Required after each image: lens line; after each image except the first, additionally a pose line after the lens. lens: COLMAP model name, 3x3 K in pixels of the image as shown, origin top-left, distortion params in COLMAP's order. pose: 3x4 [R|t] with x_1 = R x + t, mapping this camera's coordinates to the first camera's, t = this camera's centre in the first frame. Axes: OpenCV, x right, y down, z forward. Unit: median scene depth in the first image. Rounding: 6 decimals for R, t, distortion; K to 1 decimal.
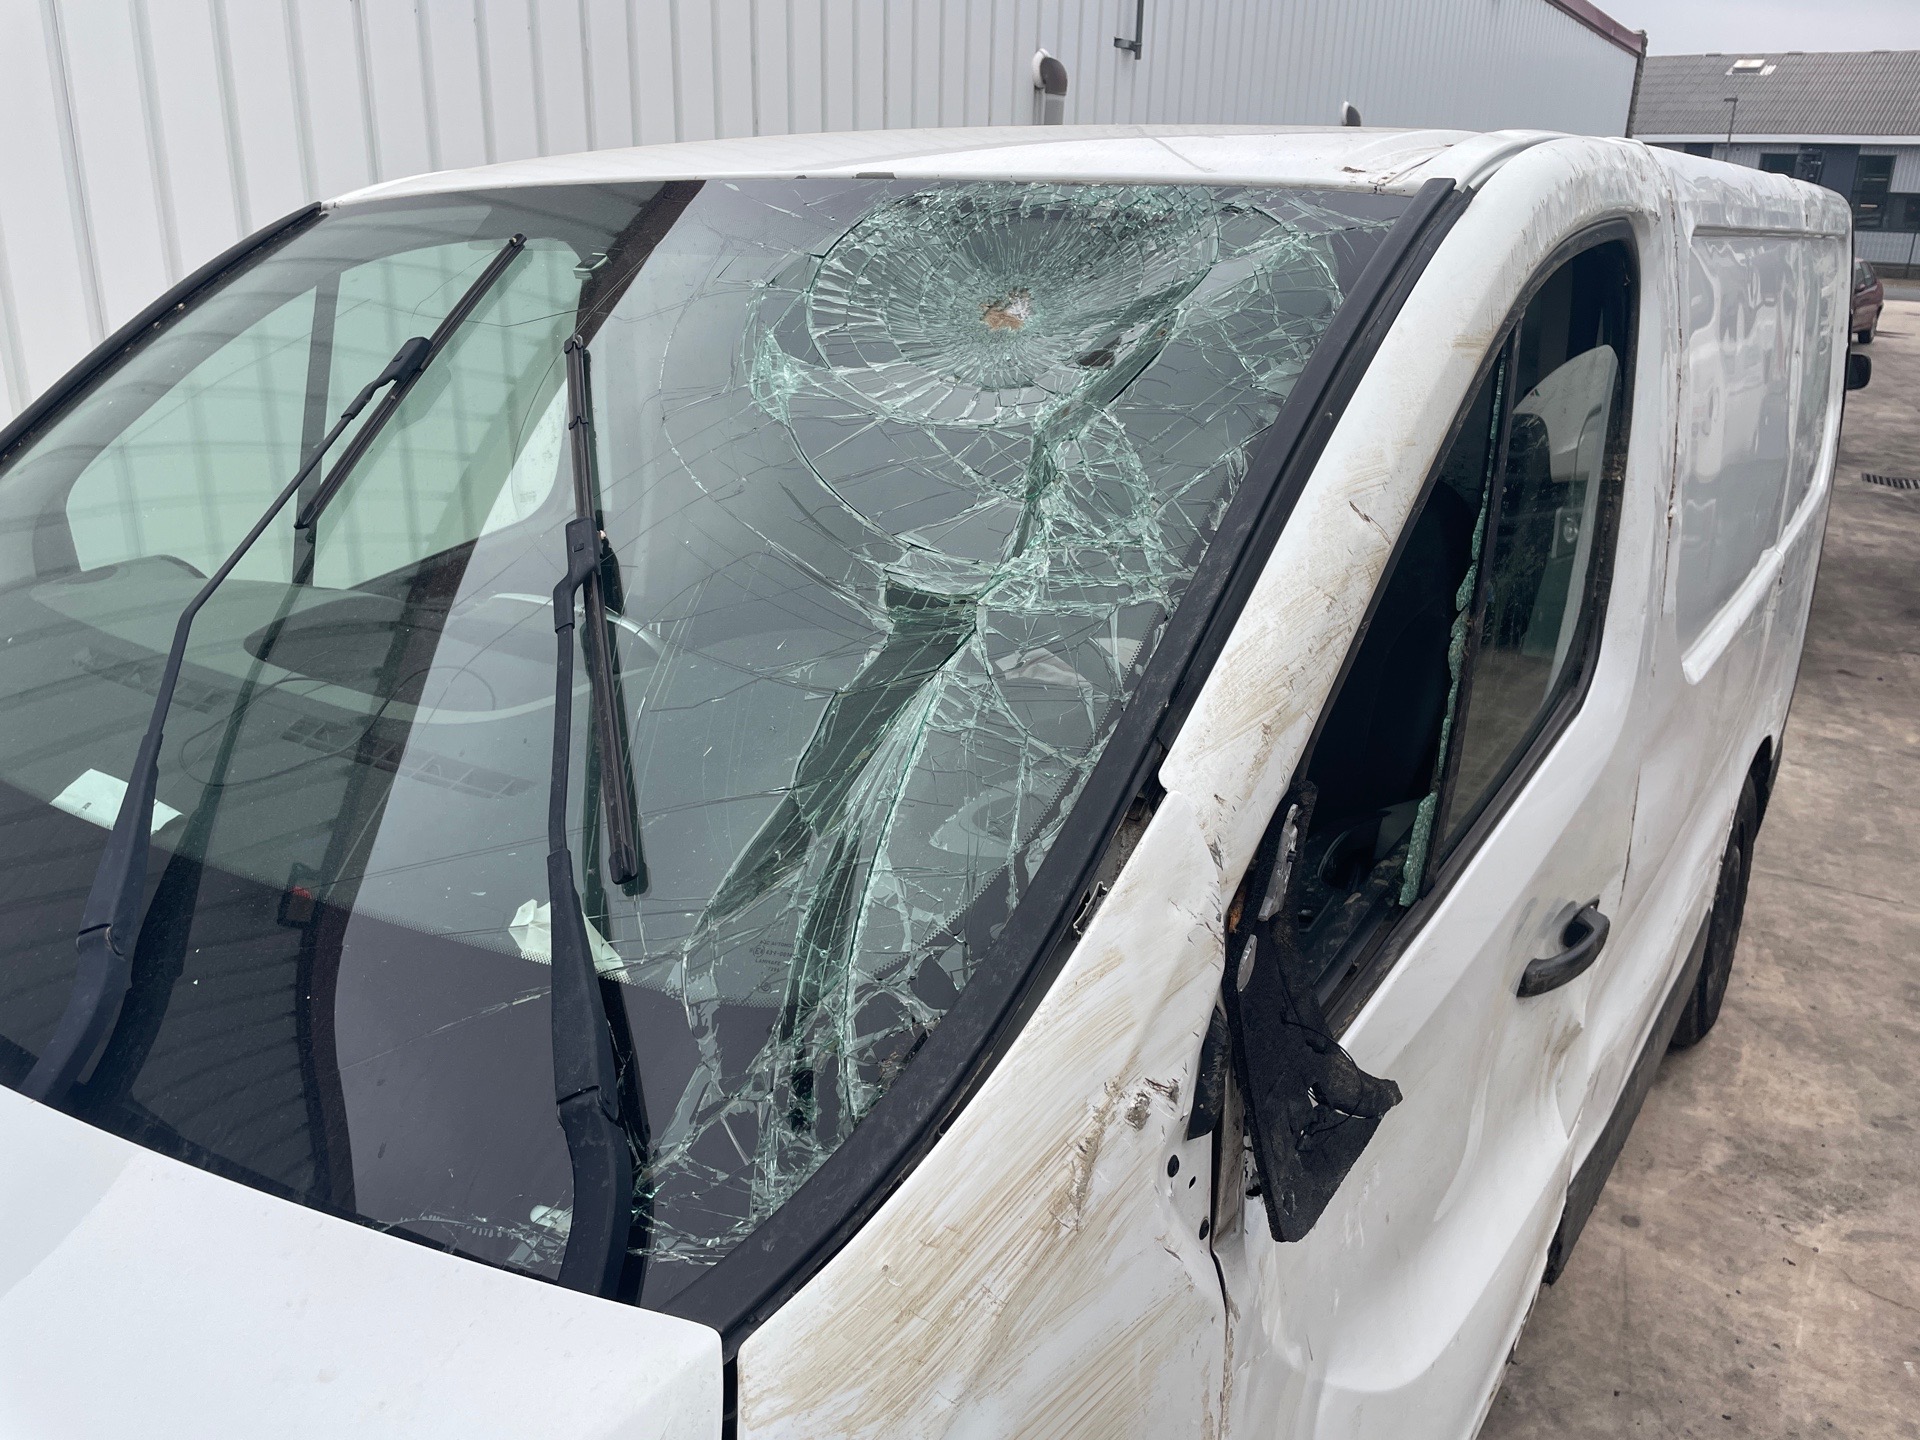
lens RADIAL K [[1433.4, 0, 935.3], [0, 1433.4, 722.2], [0, 0, 1]] dist [0.075000, -0.096164]
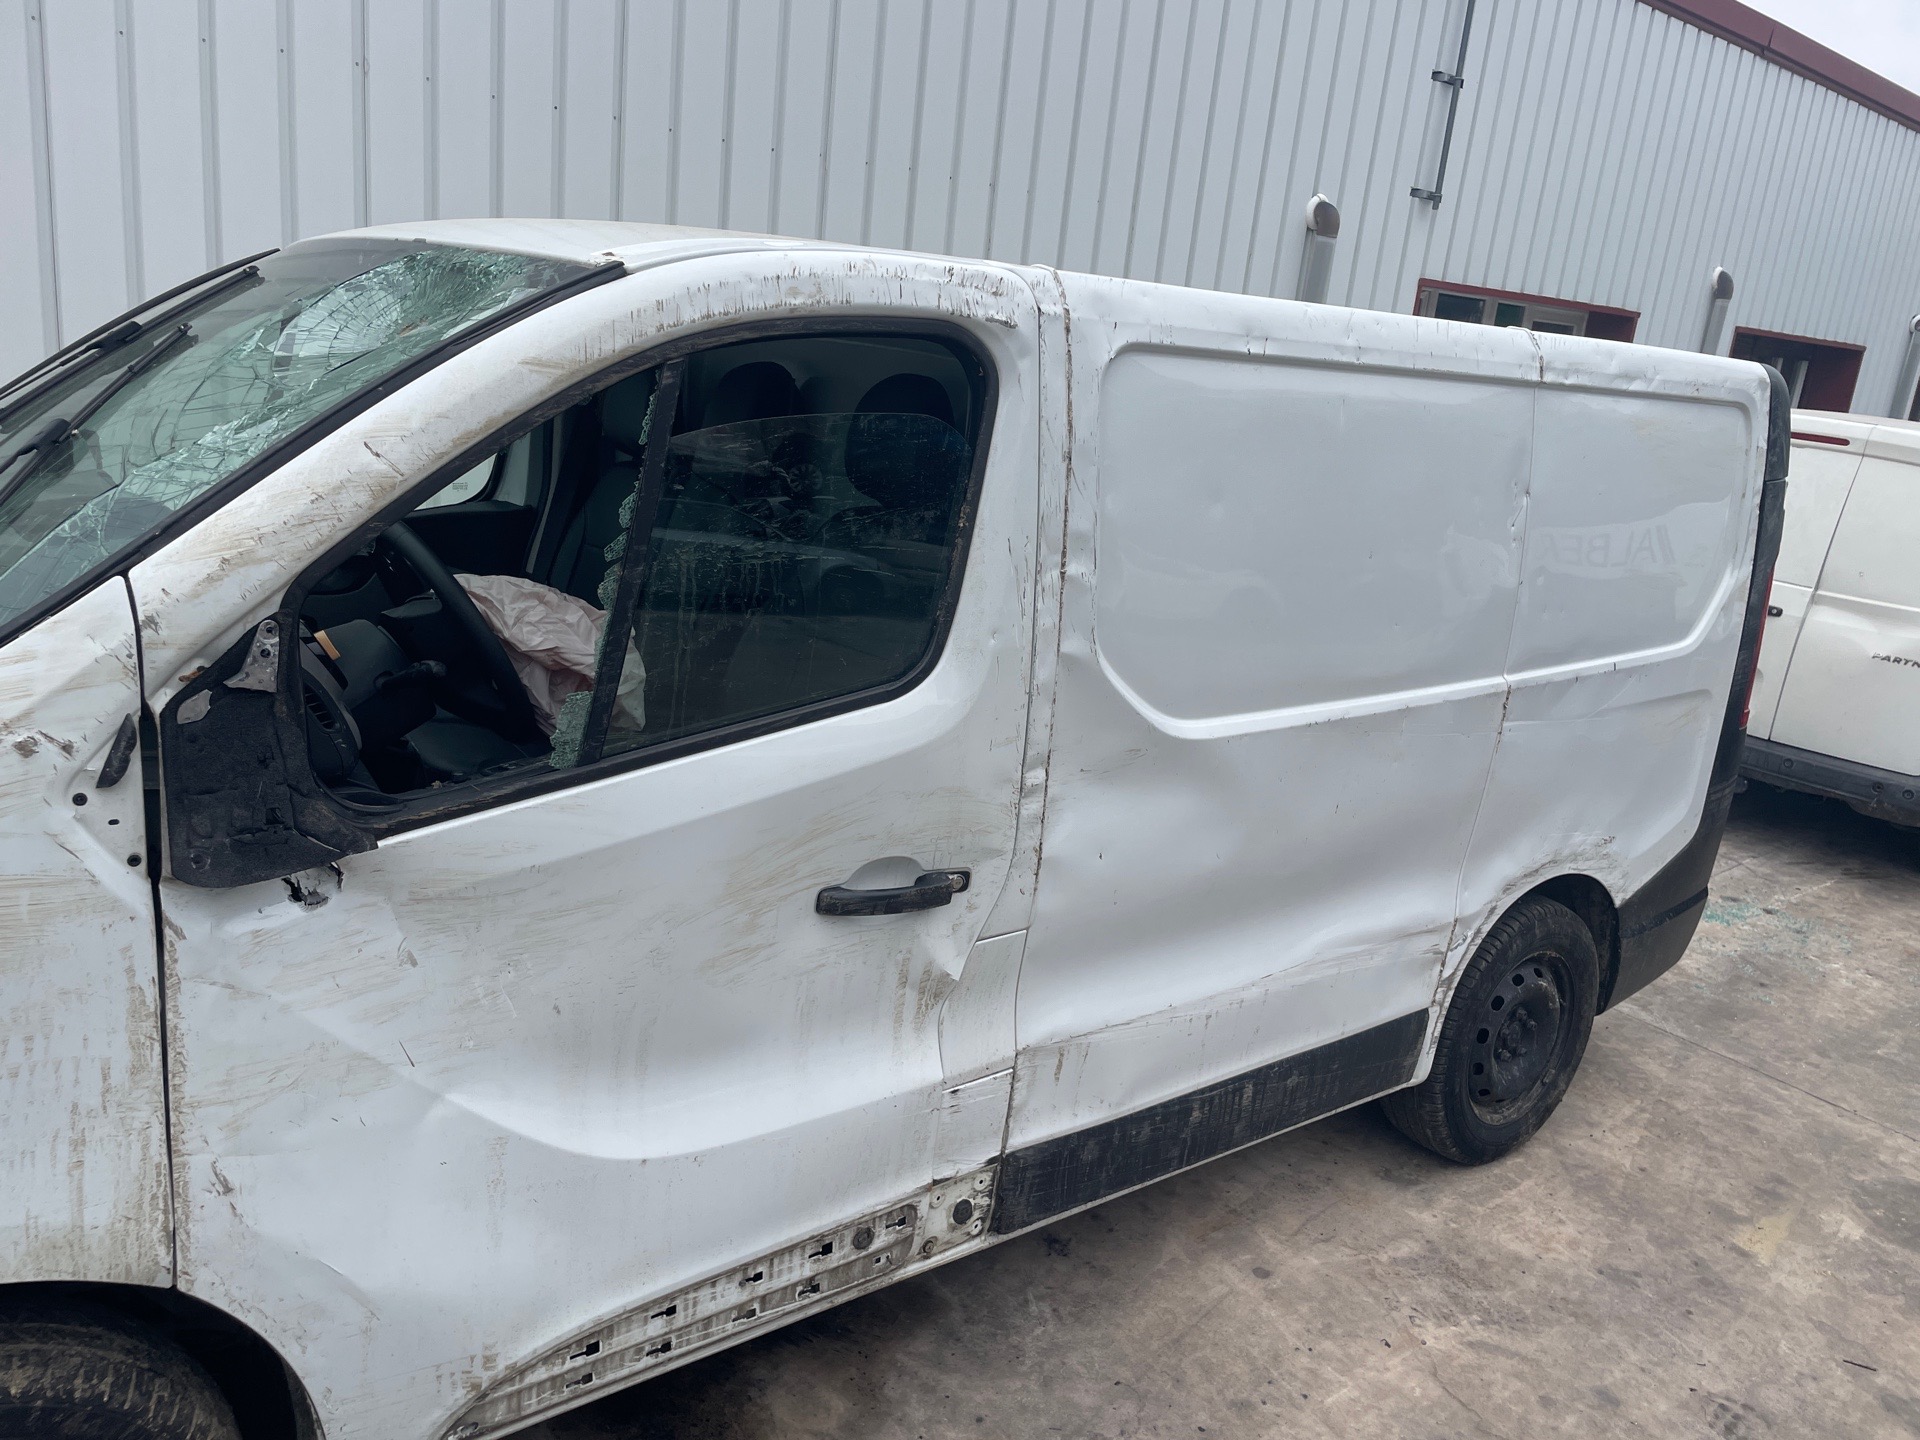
lens RADIAL K [[1423.4, 0, 959.6], [0, 1423.4, 732.5], [0, 0, 1]] dist [0.086453, -0.108211]
pose [[0.952273, 0.157407, -0.261533, 0.428183], [-0.175247, 0.983440, -0.046201, 0.036329], [0.249930, 0.089829, 0.964088, -0.098551]]
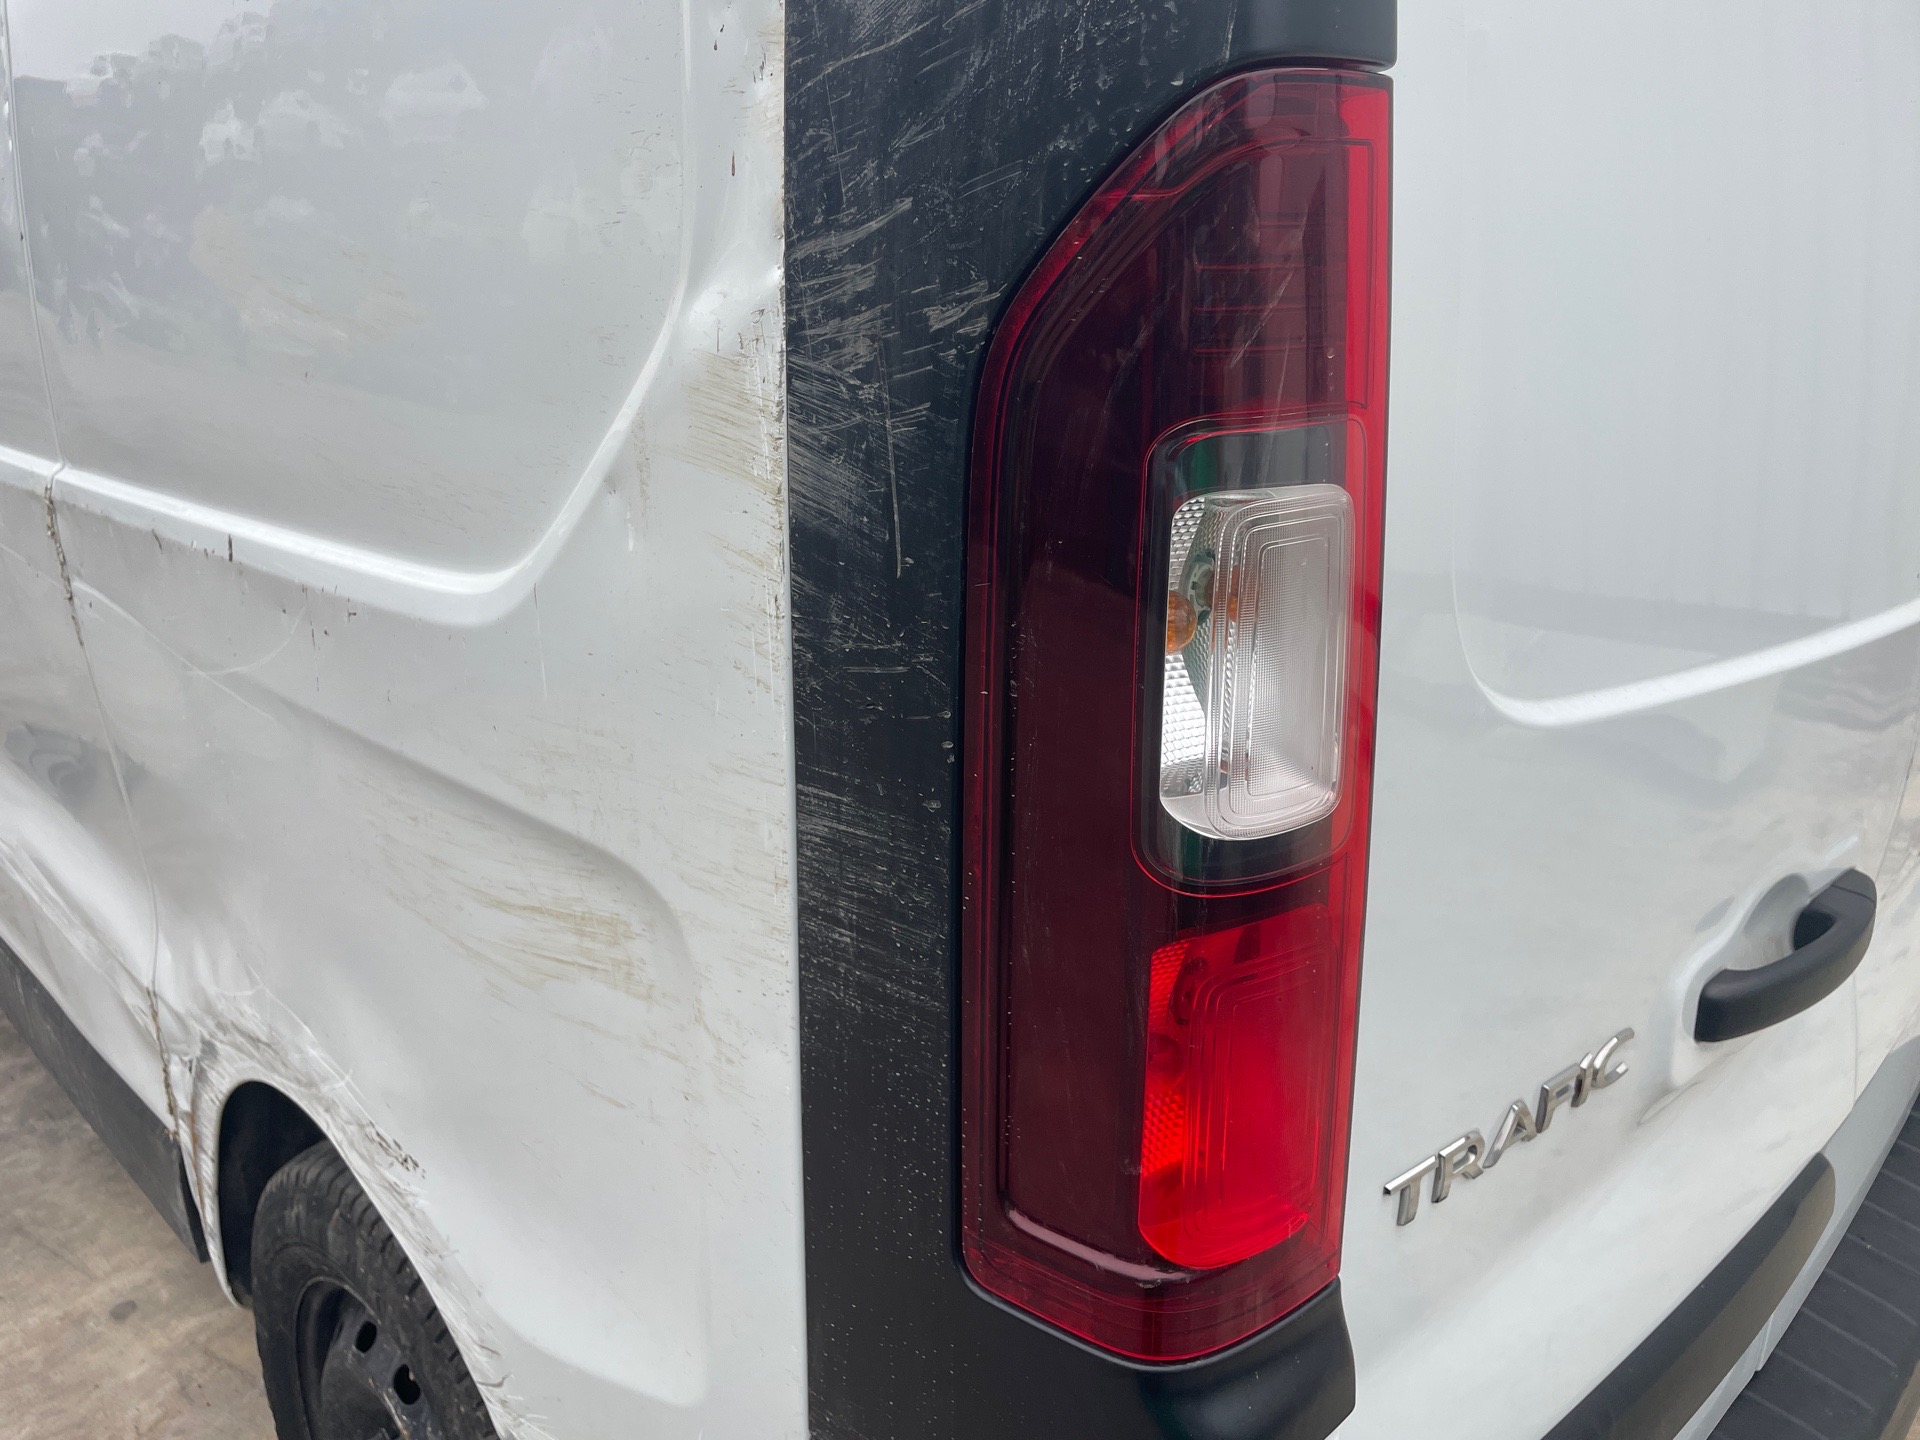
lens RADIAL K [[1458.0, 0, 955.3], [0, 1458.0, 735.4], [0, 0, 1]] dist [0.080551, -0.100541]
pose [[-0.159927, 0.336354, -0.928057, 0.886144], [-0.315514, 0.873422, 0.370924, -0.272332], [0.935347, 0.352135, -0.033559, 1.164273]]
